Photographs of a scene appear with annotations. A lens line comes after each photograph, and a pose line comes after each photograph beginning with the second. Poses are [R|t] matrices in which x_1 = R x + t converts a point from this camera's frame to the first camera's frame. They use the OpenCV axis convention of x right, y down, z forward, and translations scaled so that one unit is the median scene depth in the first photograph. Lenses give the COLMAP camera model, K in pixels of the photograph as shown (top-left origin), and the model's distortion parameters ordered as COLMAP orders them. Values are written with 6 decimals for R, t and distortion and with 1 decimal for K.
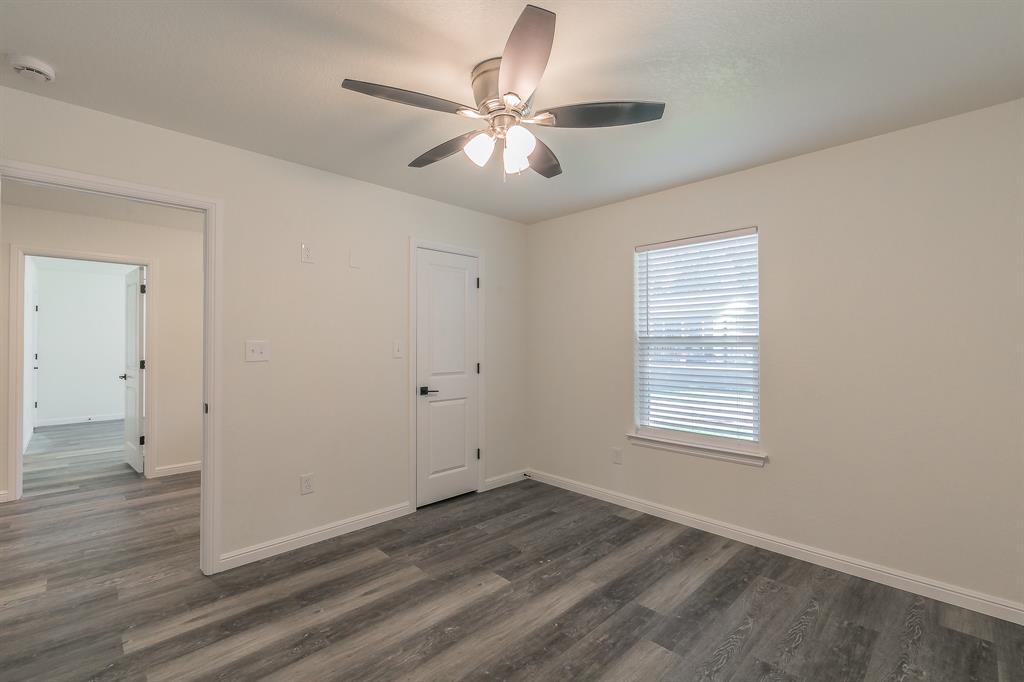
lens RADIAL K [[442.4, 0, 511.9], [0, 442.4, 333.5], [0, 0, 1]] dist [0.000965, -0.000762]
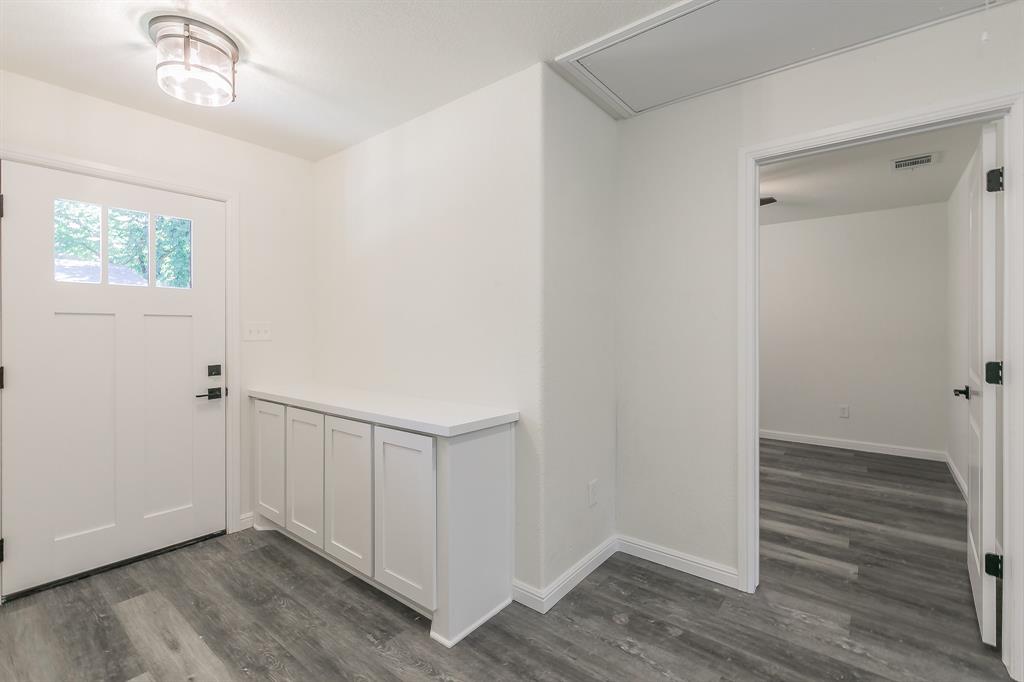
lens RADIAL K [[442.4, 0, 502.4], [0, 442.4, 336.5], [0, 0, 1]] dist [0.000965, -0.000762]
pose [[-0.086760, 0.003601, 0.996223, -1.426476], [-0.009079, 0.999949, -0.004405, 0.057636], [-0.996188, -0.009427, -0.086723, 1.481162]]
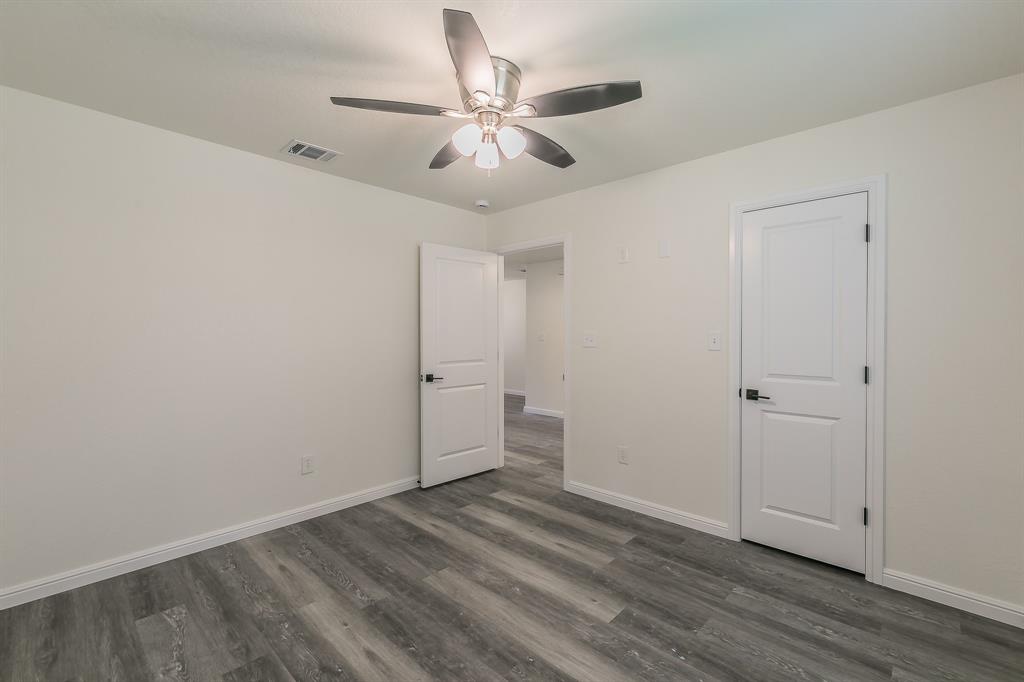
lens RADIAL K [[442.4, 0, 512.4], [0, 442.4, 335.6], [0, 0, 1]] dist [0.000965, -0.000762]
pose [[0.044507, 0.001556, -0.999008, 0.731234], [0.021122, 0.999774, 0.002498, 0.020166], [0.998786, -0.021212, 0.044464, 0.718551]]
